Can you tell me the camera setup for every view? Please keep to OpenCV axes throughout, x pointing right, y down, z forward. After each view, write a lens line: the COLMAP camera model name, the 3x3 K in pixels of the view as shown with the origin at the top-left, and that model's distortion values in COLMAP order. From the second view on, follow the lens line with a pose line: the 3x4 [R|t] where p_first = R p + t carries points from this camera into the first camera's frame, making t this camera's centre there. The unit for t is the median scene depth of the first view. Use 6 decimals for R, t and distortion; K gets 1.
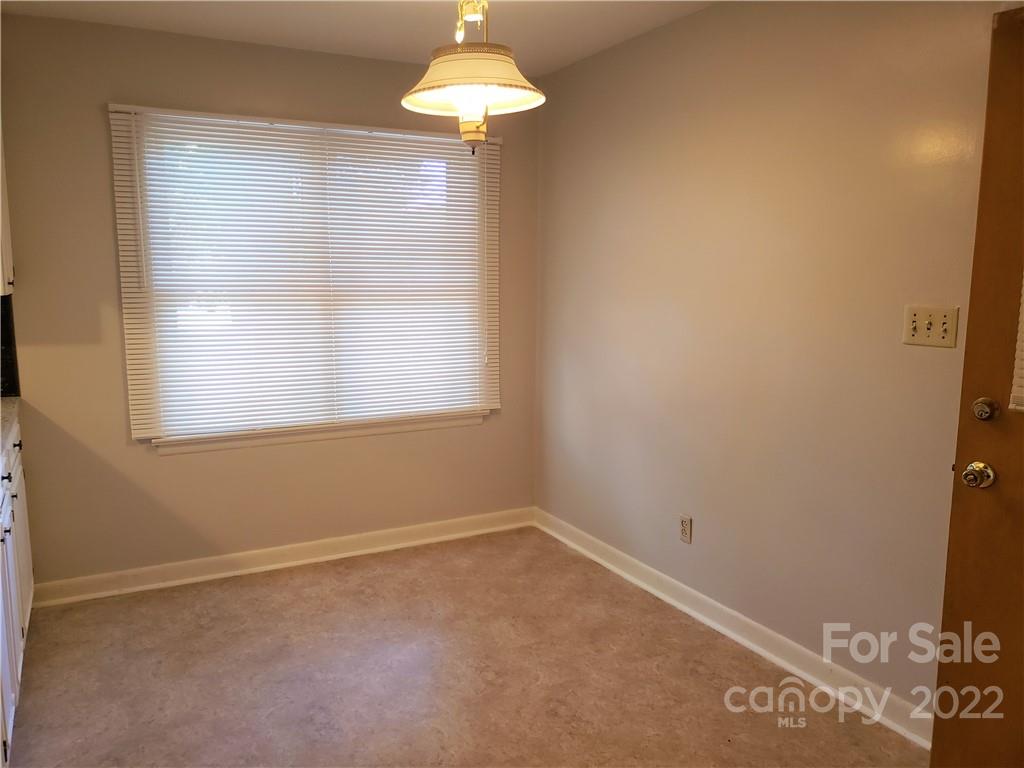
lens RADIAL K [[791.1, 0, 491.5], [0, 791.1, 387.9], [0, 0, 1]] dist [0.075792, -0.116038]
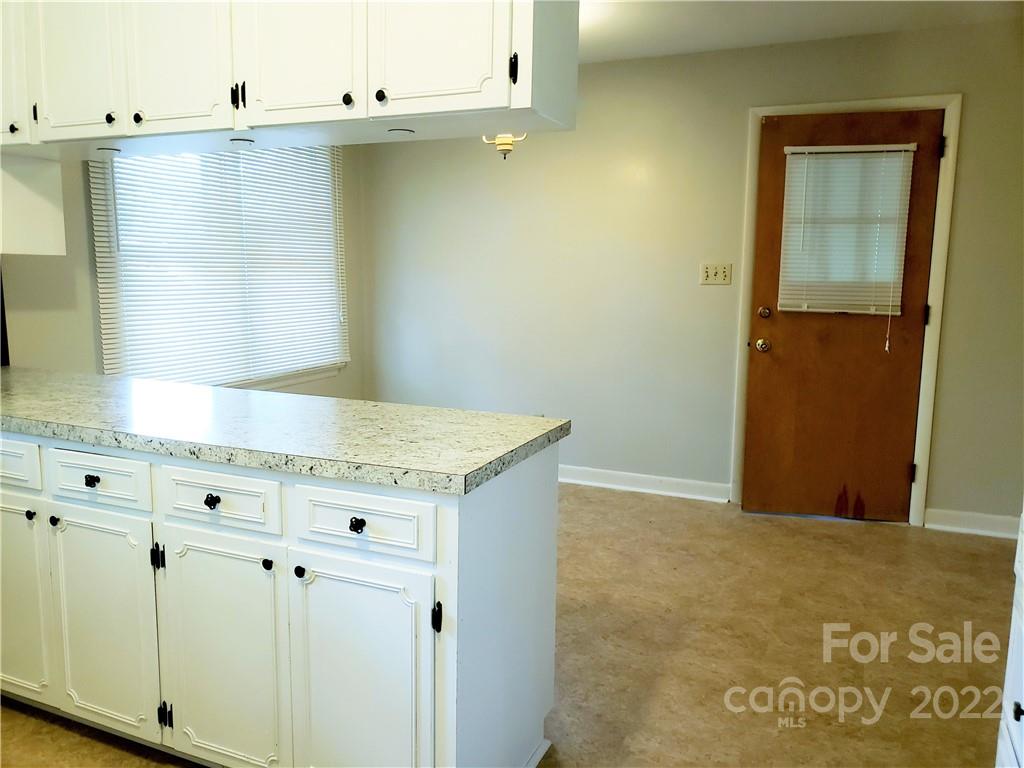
lens RADIAL K [[810.5, 0, 492.3], [0, 810.5, 381.8], [0, 0, 1]] dist [-0.006917, -0.008802]
pose [[0.778589, -0.086277, 0.621575, -0.738946], [0.086449, 0.995806, 0.029936, 0.050298], [-0.621551, 0.030426, 0.782782, -0.101856]]
